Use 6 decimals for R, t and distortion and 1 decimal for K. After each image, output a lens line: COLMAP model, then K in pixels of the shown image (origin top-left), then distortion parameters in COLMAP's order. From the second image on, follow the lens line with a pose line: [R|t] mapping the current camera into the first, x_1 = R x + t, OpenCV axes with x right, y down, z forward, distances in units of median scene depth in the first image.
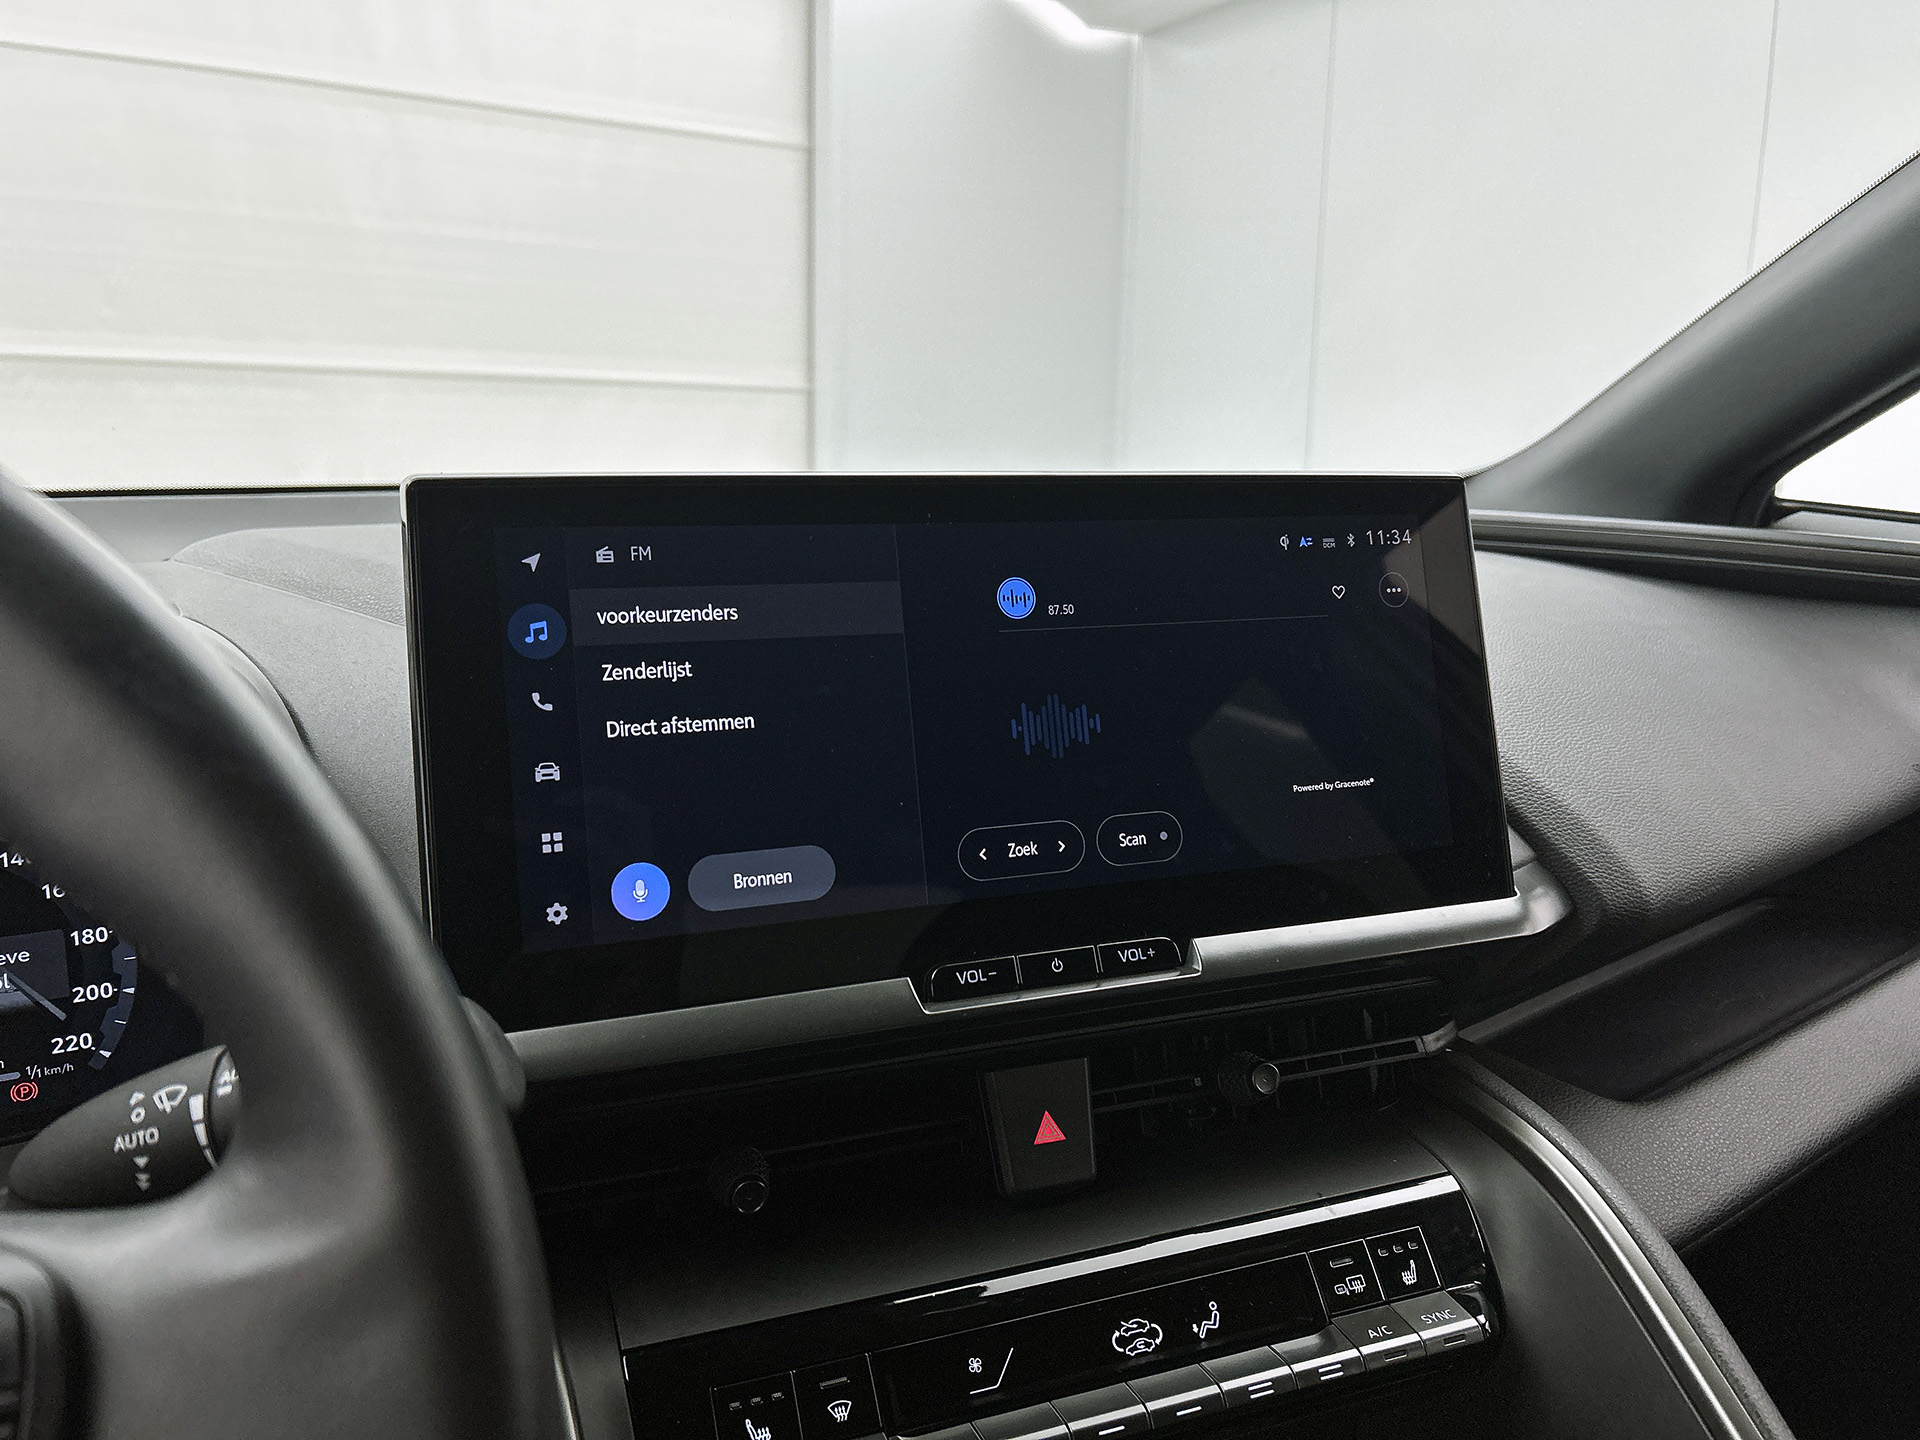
lens RADIAL K [[1448.5, 0, 966.7], [0, 1448.5, 716.4], [0, 0, 1]] dist [0.038803, -0.053467]
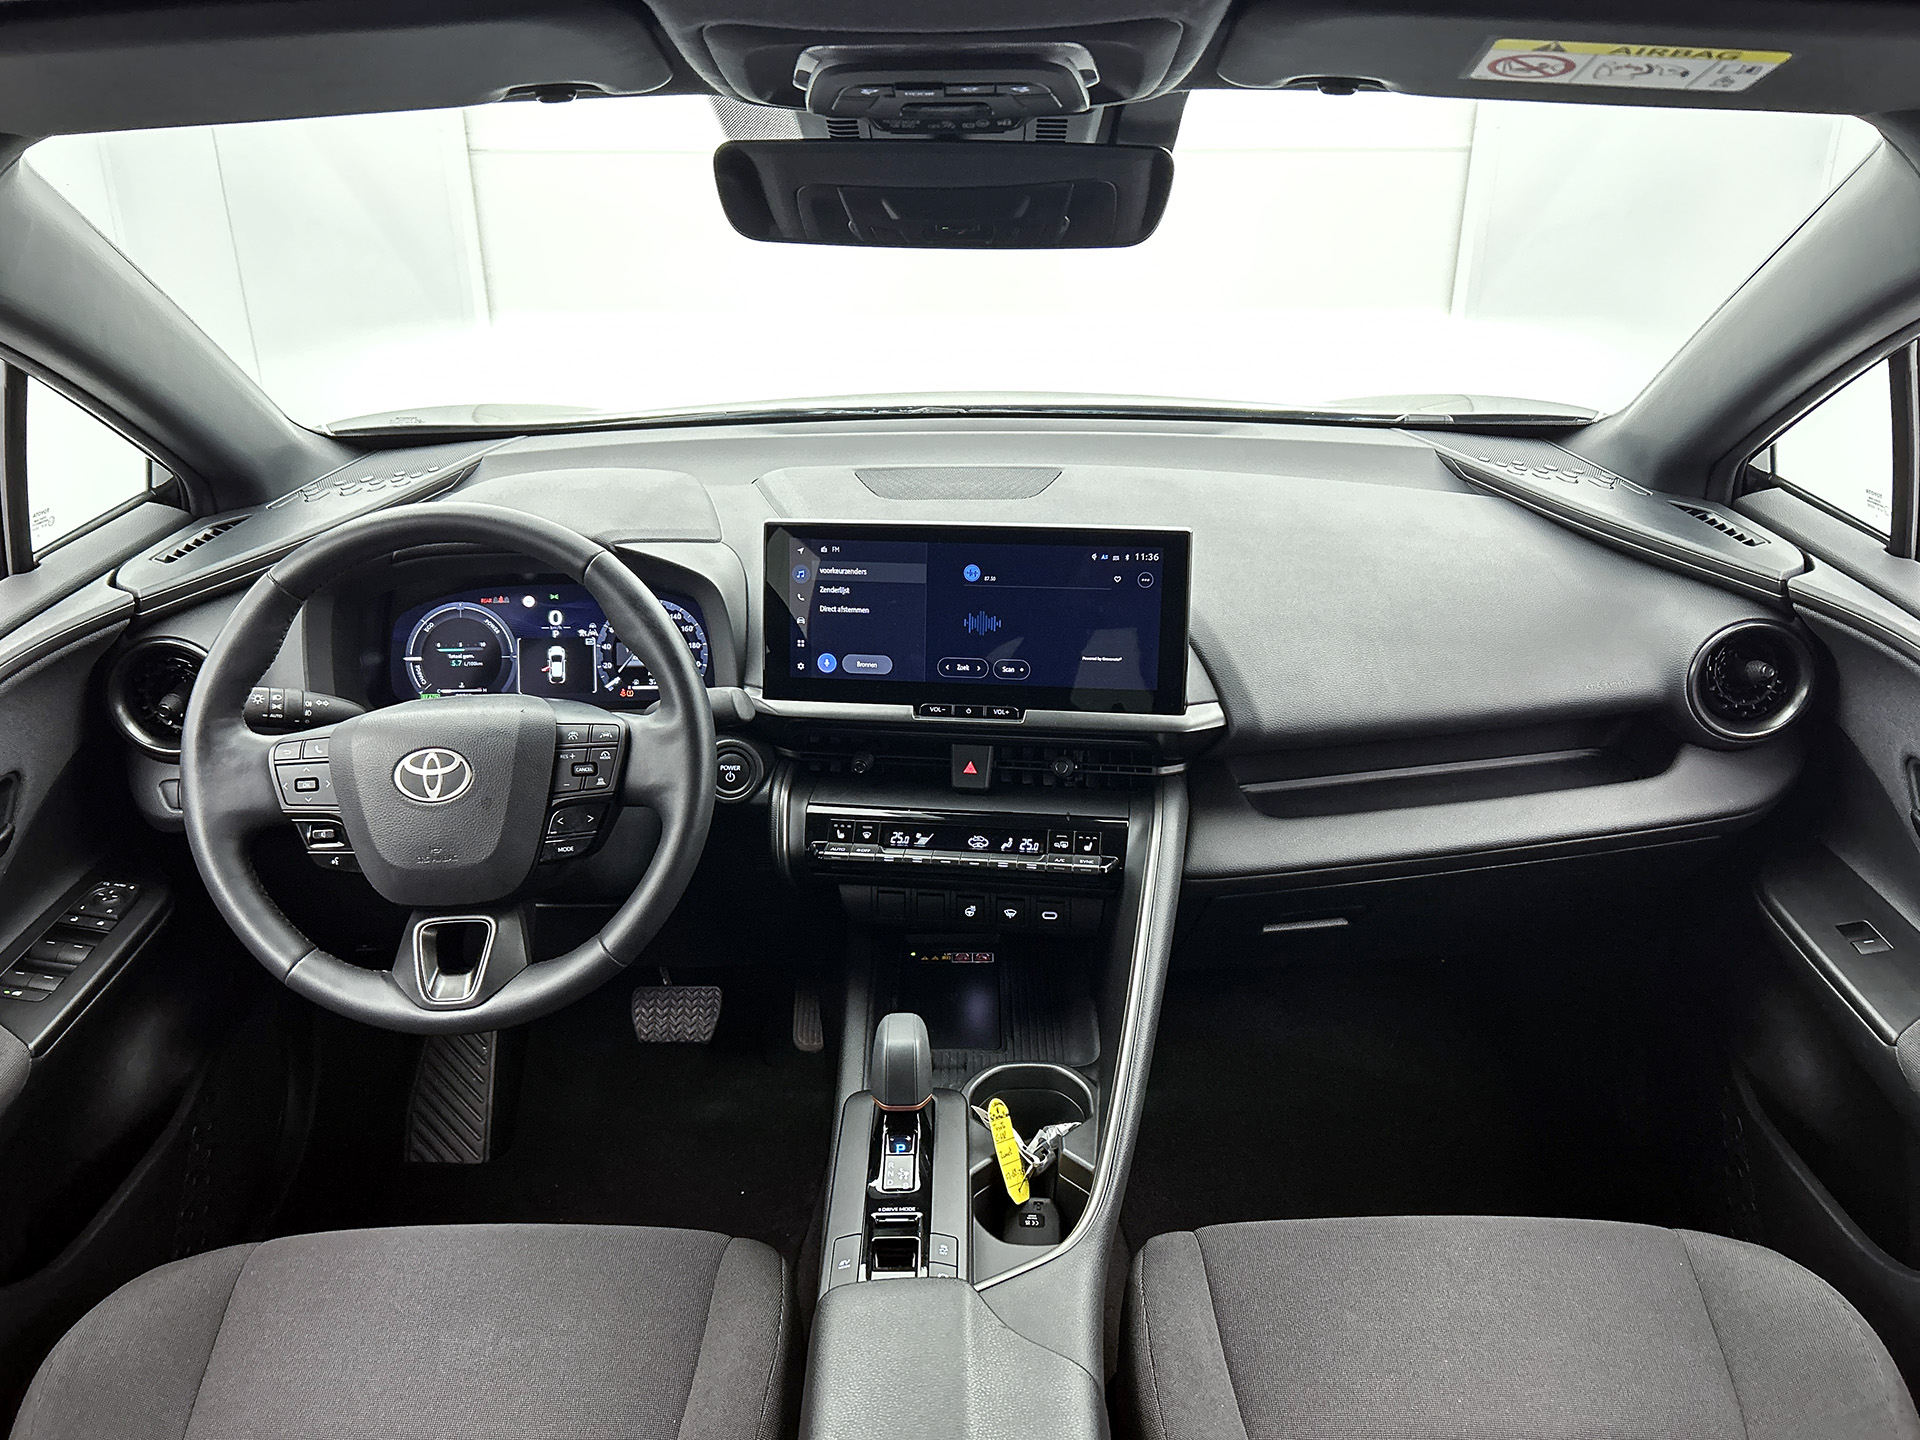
lens RADIAL K [[1448.5, 0, 973.8], [0, 1448.5, 734.0], [0, 0, 1]] dist [0.038803, -0.053467]
pose [[0.876392, 0.180076, -0.446665, 1.284247], [-0.070018, 0.965252, 0.251768, -0.469133], [0.476481, -0.189373, 0.858547, -1.335897]]
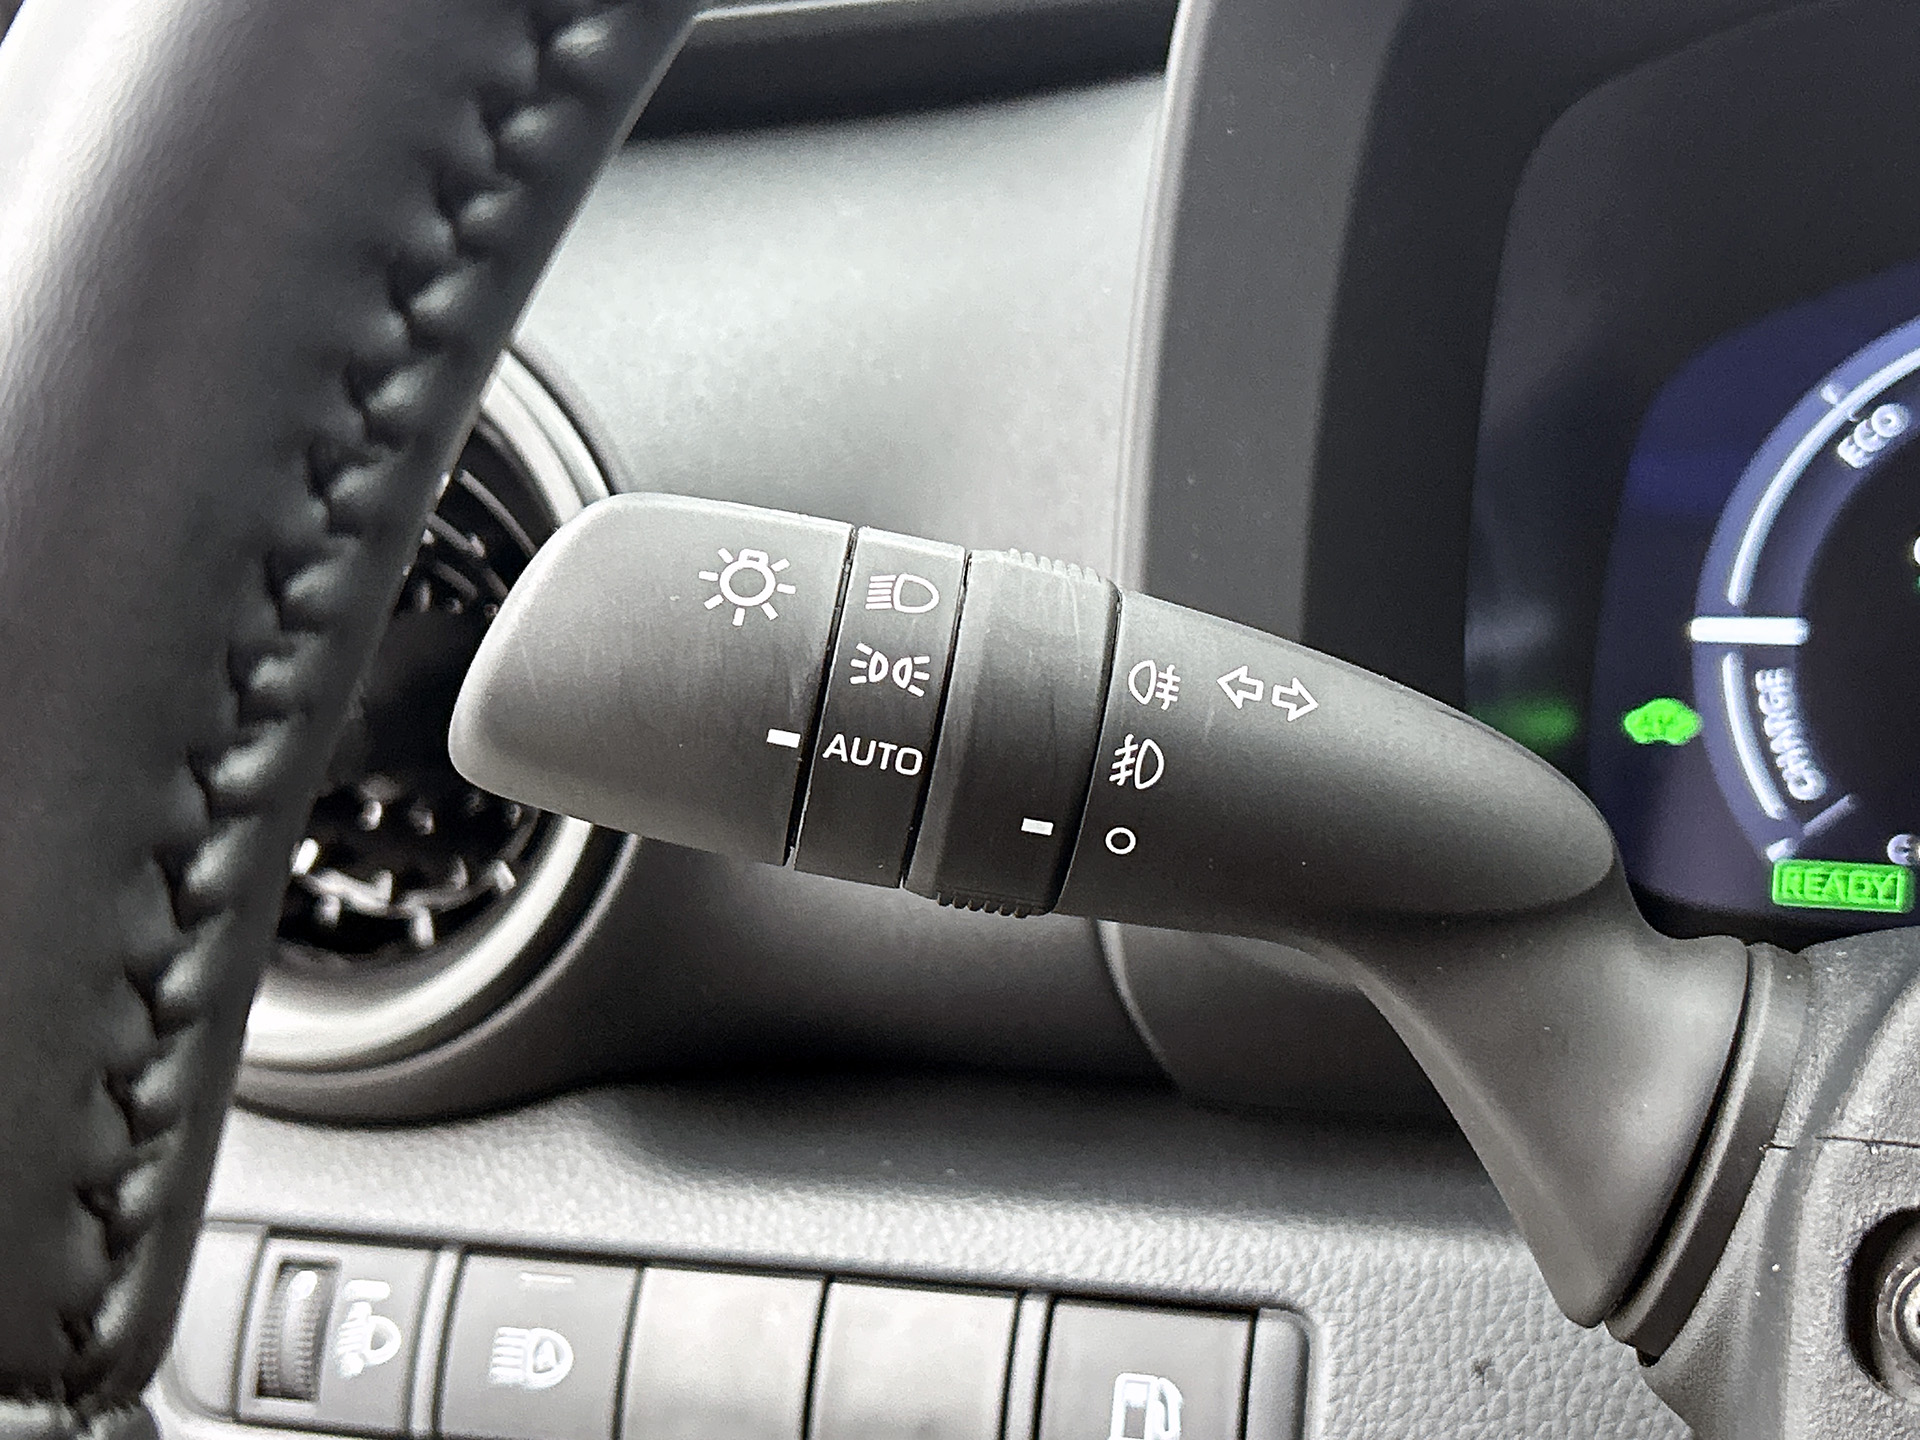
lens RADIAL K [[3025.7, 0, 968.0], [0, 3025.7, 710.0], [0, 0, 1]] dist [-0.018546, 0.000000]
pose [[0.569040, 0.140151, -0.810278, -0.469390], [-0.090473, 0.990057, 0.107710, 0.167580], [0.817318, 0.012017, 0.576062, -0.026538]]
